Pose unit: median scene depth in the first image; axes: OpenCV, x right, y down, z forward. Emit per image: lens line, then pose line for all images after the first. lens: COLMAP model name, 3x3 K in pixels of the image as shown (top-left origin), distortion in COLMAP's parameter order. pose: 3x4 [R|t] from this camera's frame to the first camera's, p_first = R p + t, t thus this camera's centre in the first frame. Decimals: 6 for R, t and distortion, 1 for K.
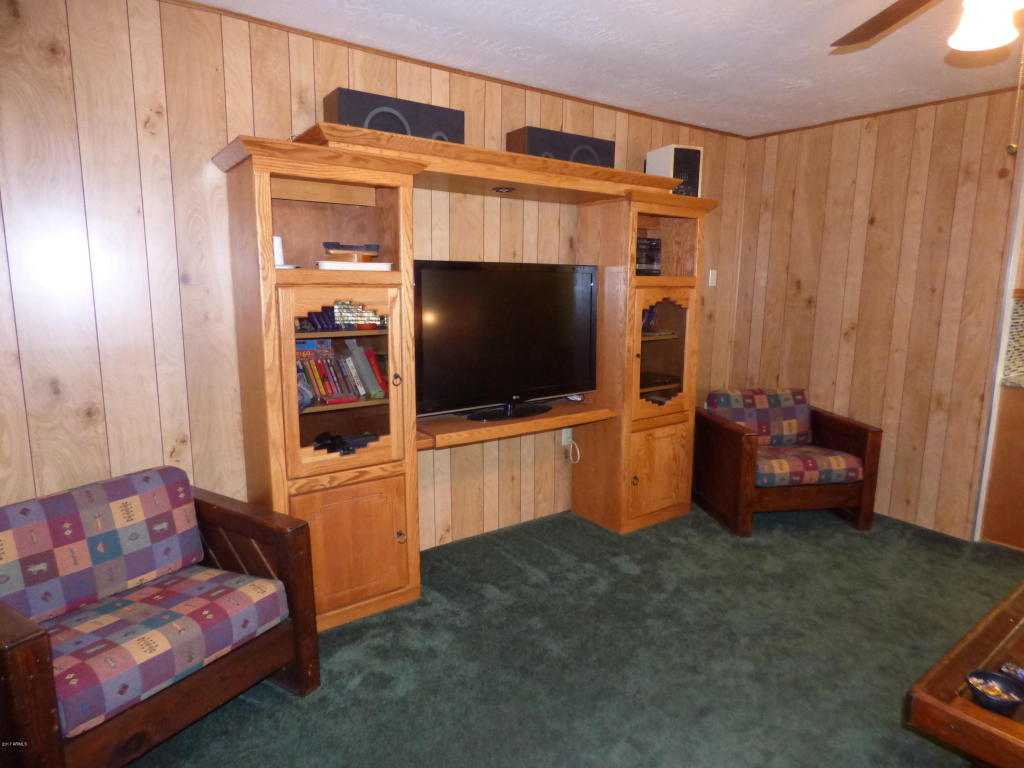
lens RADIAL K [[614.6, 0, 514.0], [0, 614.6, 385.7], [0, 0, 1]] dist [-0.006327, 0.001917]
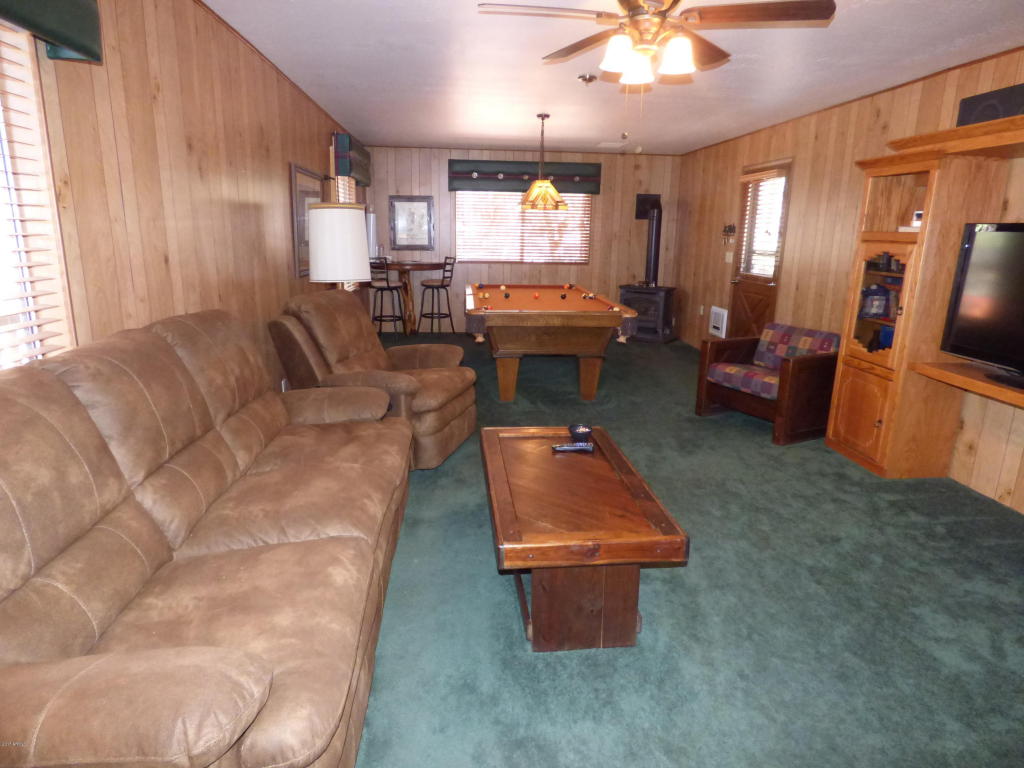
lens RADIAL K [[614.6, 0, 513.6], [0, 614.6, 380.4], [0, 0, 1]] dist [-0.006327, 0.001917]
pose [[-0.527512, 0.180206, -0.830215, 1.521081], [-0.172232, 0.934265, 0.312226, -0.152338], [0.831906, 0.307693, -0.461799, 1.000288]]
